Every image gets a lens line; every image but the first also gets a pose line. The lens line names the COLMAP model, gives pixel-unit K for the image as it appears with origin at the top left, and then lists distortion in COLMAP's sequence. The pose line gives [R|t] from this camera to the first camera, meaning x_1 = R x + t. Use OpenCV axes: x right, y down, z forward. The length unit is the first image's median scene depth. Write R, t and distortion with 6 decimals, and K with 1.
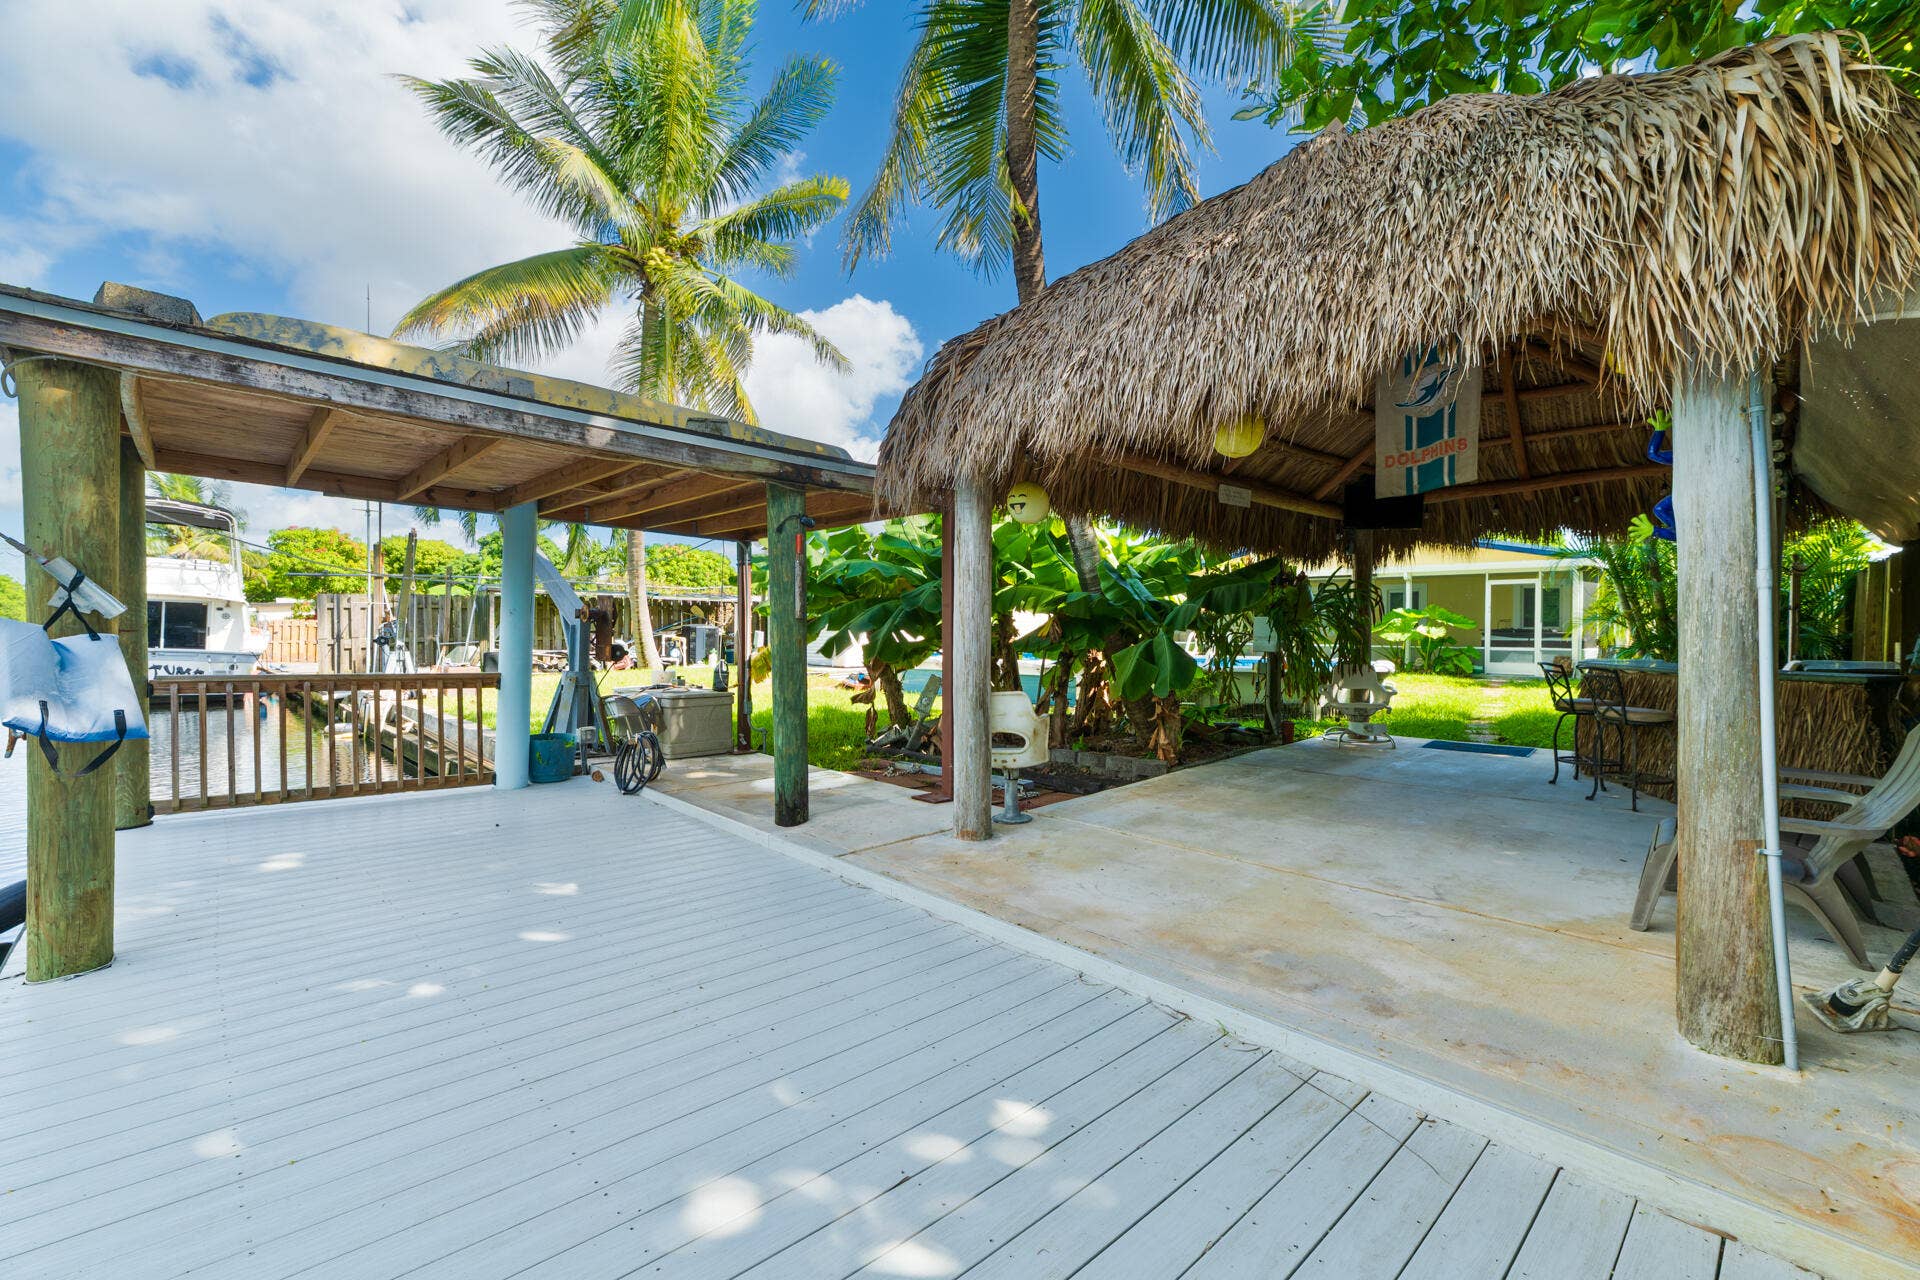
lens RADIAL K [[788.4, 0, 968.0], [0, 788.4, 634.6], [0, 0, 1]] dist [0.001304, 0.000140]
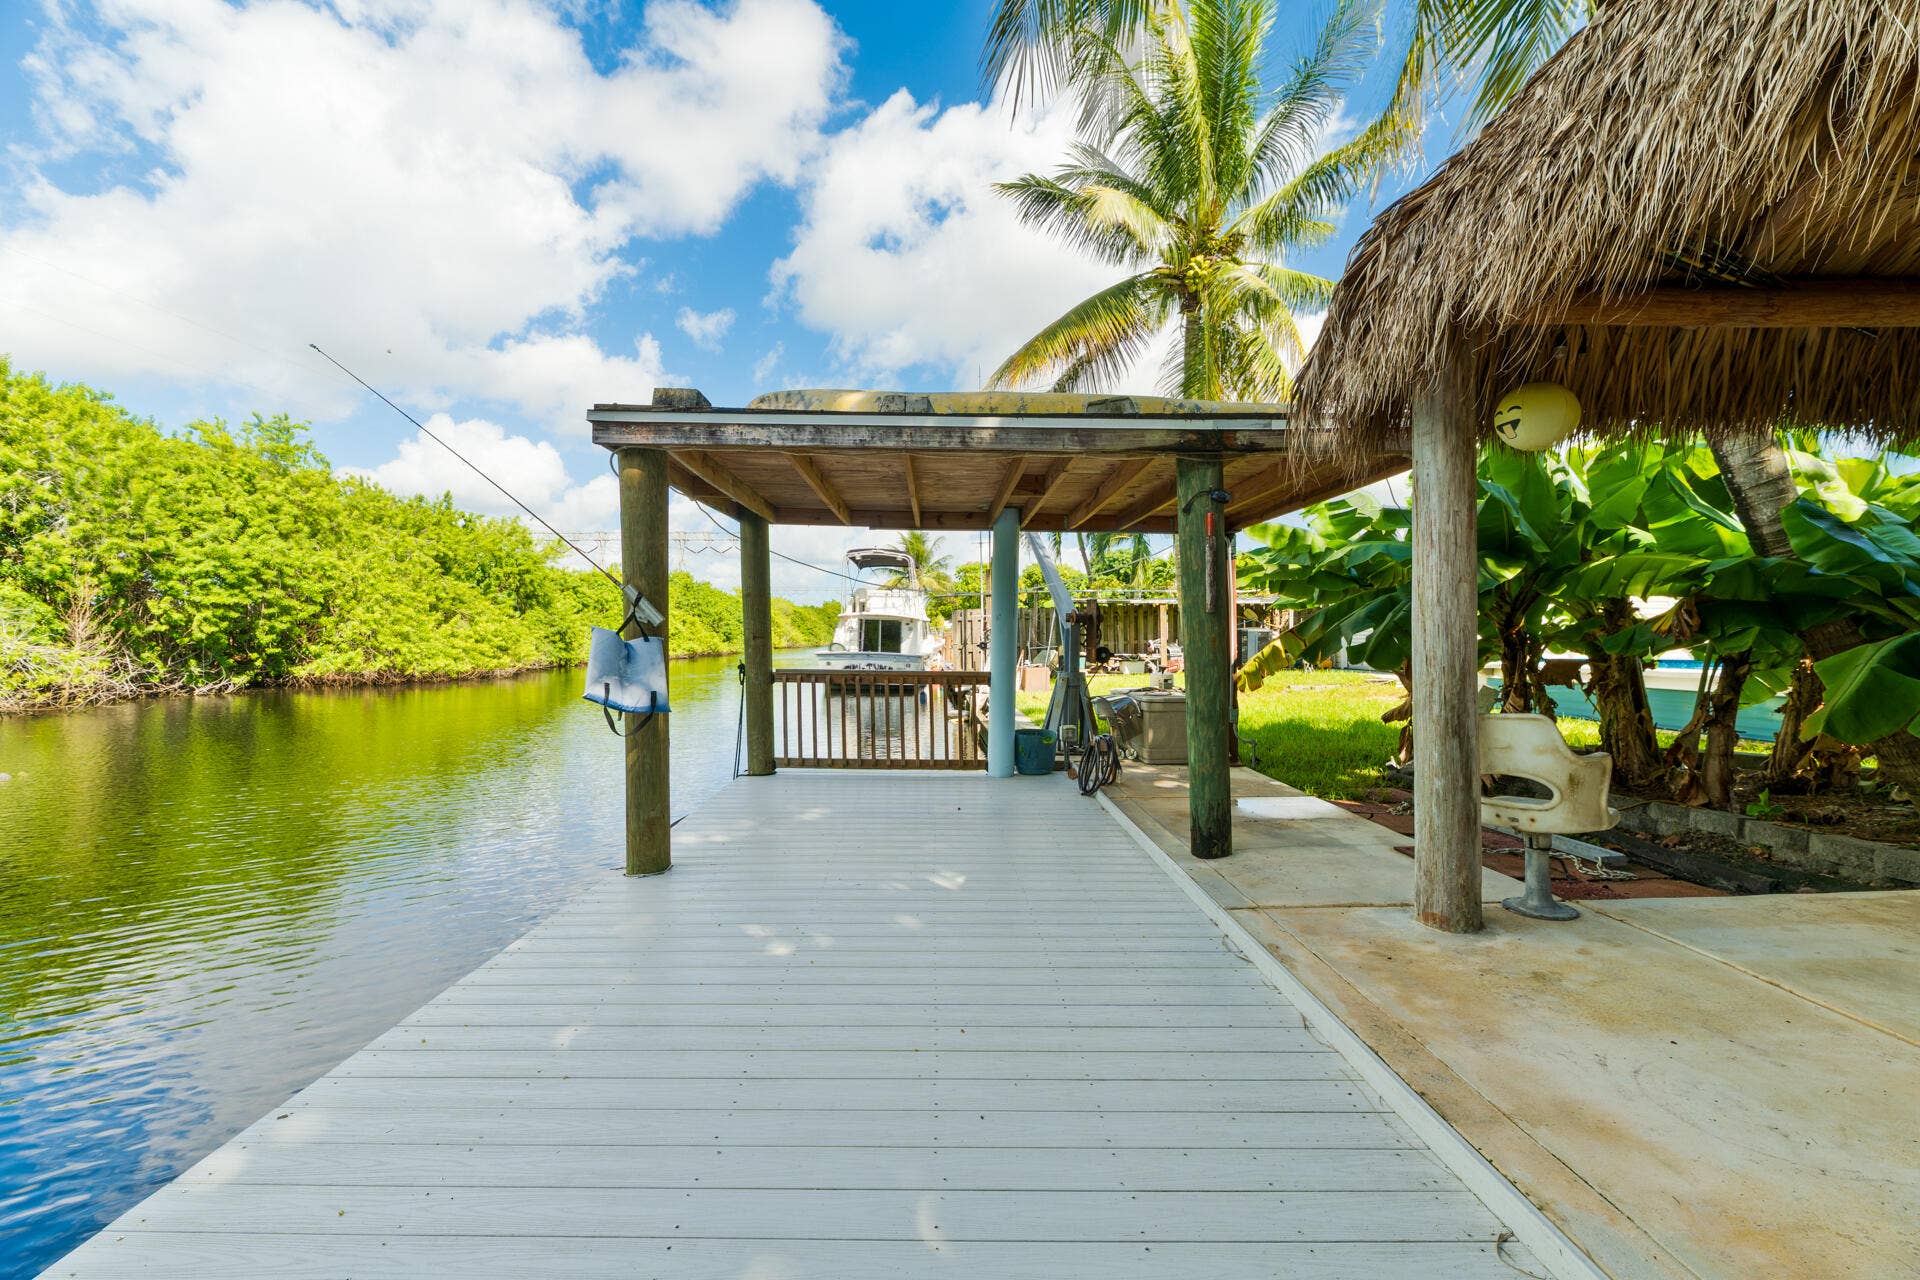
lens RADIAL K [[770.3, 0, 950.0], [0, 770.3, 634.4], [0, 0, 1]] dist [0.001327, 0.000436]
pose [[0.735409, -0.014400, -0.677470, 0.138473], [0.009560, 0.999895, -0.010877, 0.009062], [0.677556, 0.001522, 0.735470, 0.208302]]
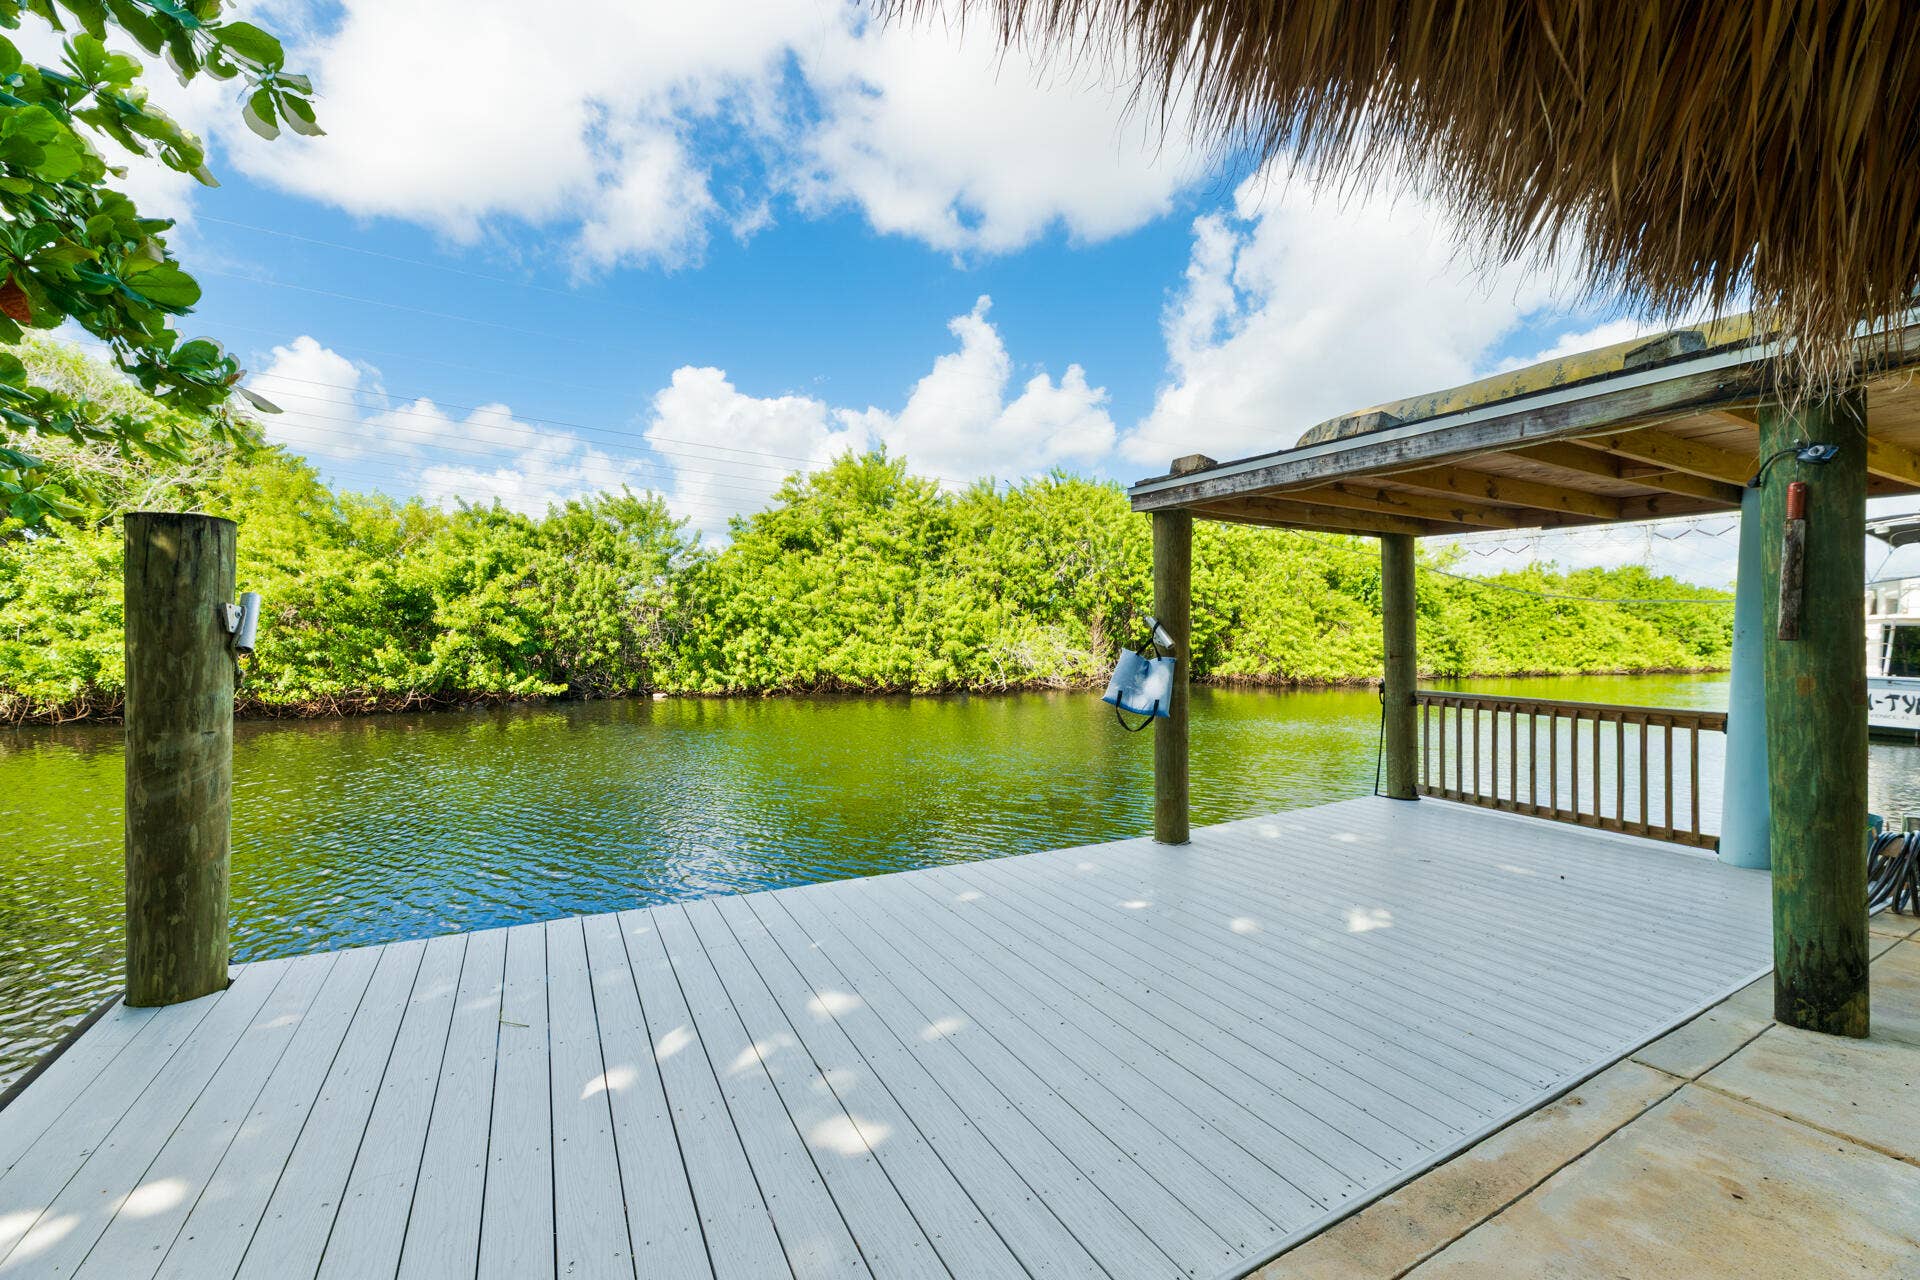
lens RADIAL K [[764.7, 0, 962.7], [0, 764.7, 638.3], [0, 0, 1]] dist [-0.001745, -0.000108]
pose [[-0.234678, -0.017294, -0.971919, 0.424843], [-0.011649, 0.999820, -0.014977, -0.006796], [0.972003, 0.007807, -0.234837, 0.575830]]
